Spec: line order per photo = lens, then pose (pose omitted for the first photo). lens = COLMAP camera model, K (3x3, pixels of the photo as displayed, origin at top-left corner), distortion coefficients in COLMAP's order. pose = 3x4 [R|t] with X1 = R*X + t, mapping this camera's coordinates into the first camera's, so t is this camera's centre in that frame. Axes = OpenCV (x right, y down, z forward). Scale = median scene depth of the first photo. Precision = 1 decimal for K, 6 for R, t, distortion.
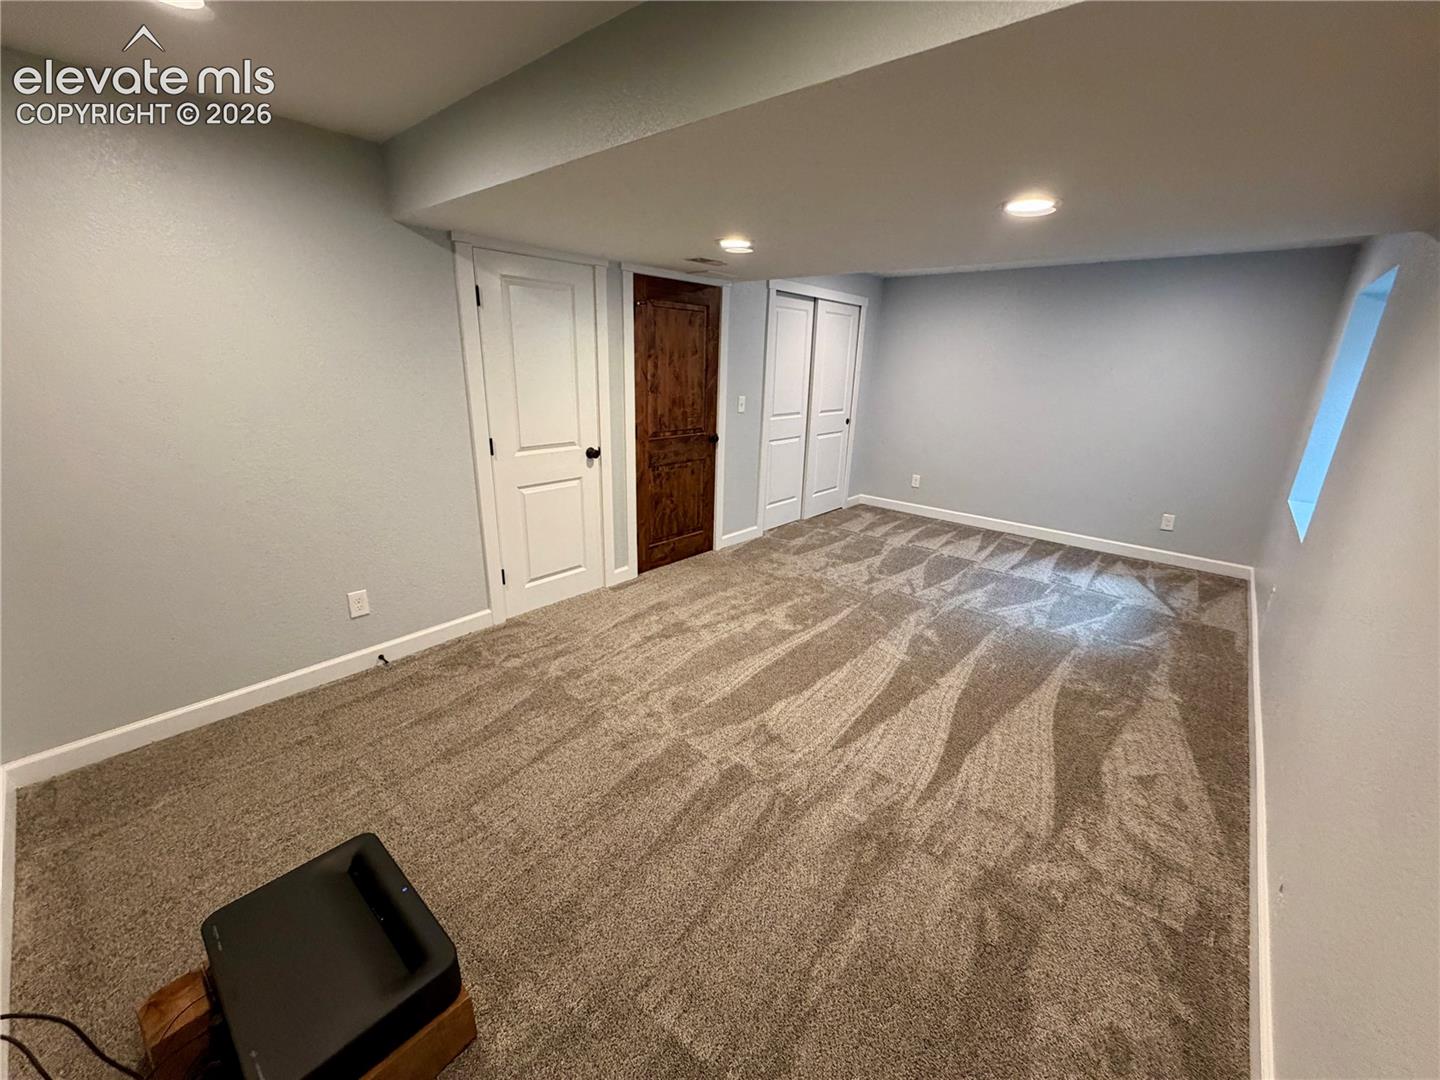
lens RADIAL K [[572.9, 0, 716.6], [0, 572.9, 545.6], [0, 0, 1]] dist [0.000219, -0.000447]
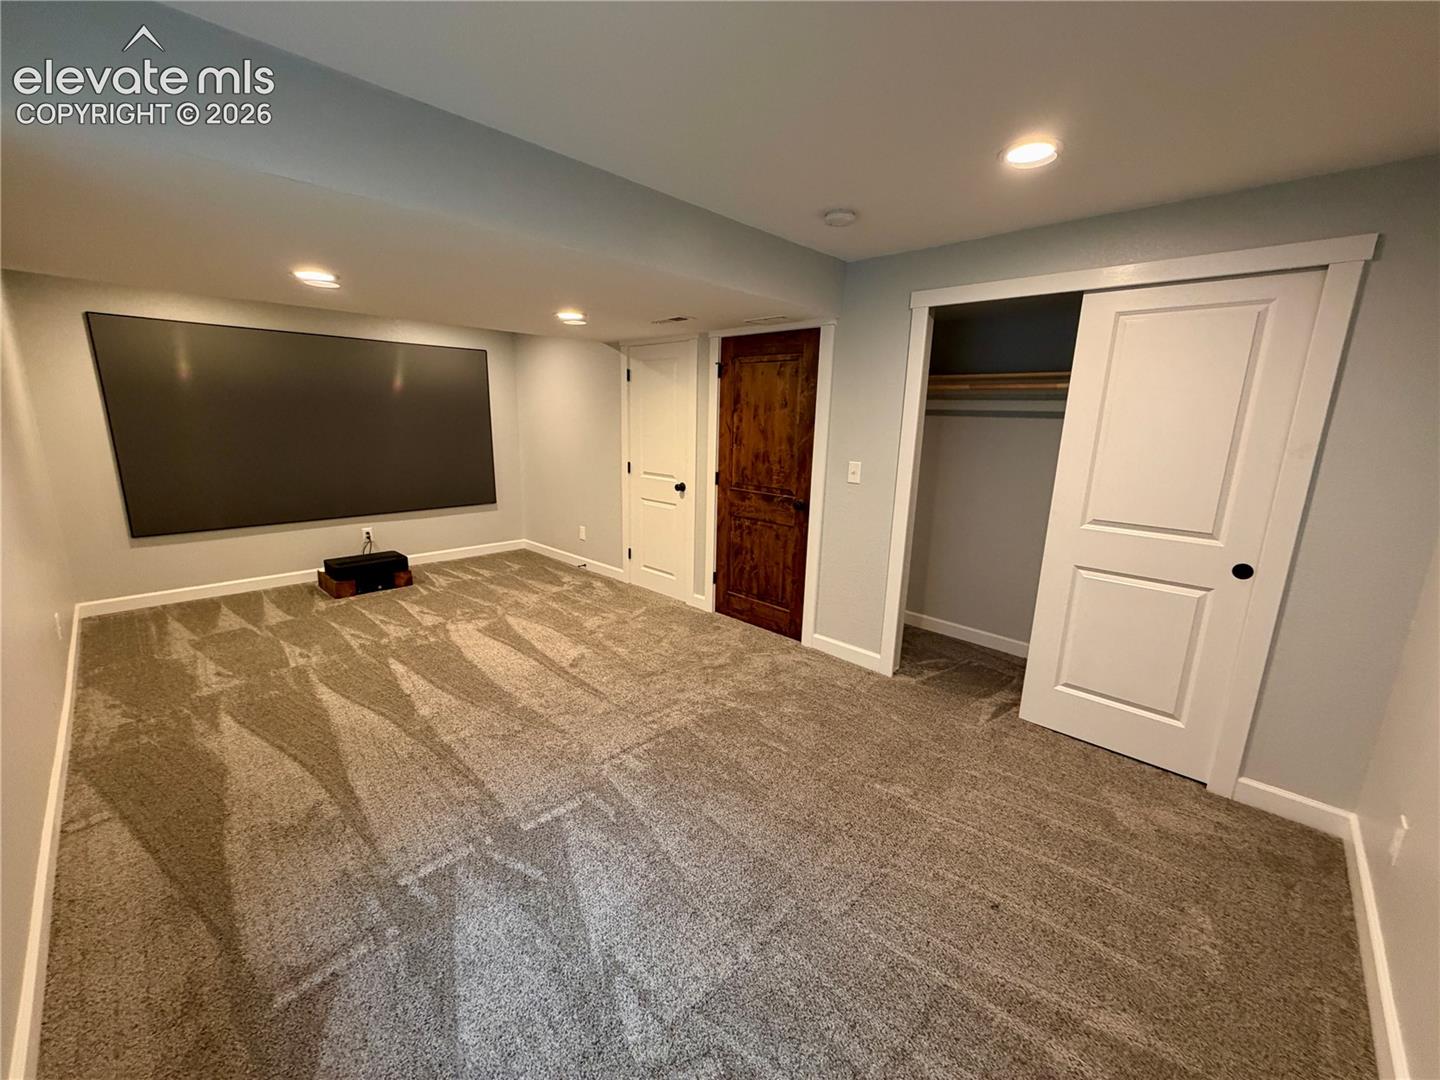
lens RADIAL K [[572.9, 0, 718.0], [0, 572.9, 534.4], [0, 0, 1]] dist [0.000219, -0.000447]
pose [[-0.038253, 0.188572, -0.981314, 0.894293], [-0.323892, 0.926676, 0.190699, -0.291617], [0.945321, 0.325134, 0.025629, 0.958530]]
